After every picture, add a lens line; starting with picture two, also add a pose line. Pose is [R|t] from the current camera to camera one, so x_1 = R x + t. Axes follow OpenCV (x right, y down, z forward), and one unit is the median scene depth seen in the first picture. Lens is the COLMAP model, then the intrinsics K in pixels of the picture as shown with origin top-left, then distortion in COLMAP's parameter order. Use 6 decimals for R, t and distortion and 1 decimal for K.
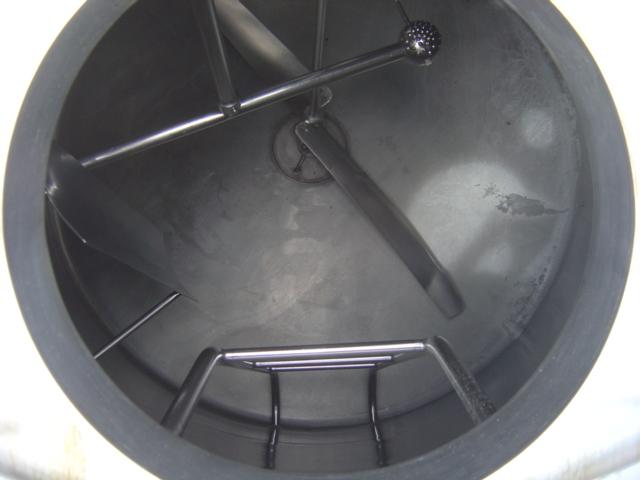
lens RADIAL K [[723.4, 0, 320.0], [0, 723.4, 240.0], [0, 0, 1]] dist [-0.123700, -0.009984]
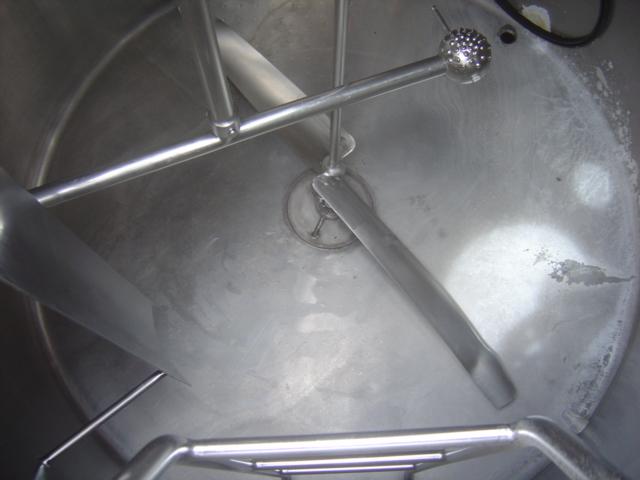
lens RADIAL K [[723.4, 0, 320.0], [0, 723.4, 240.0], [0, 0, 1]] dist [-0.123700, -0.009984]
pose [[0.999566, -0.007046, -0.028600, -0.001345], [0.003108, 0.990777, -0.135467, 0.026783], [0.029291, 0.135319, 0.990369, 0.152411]]
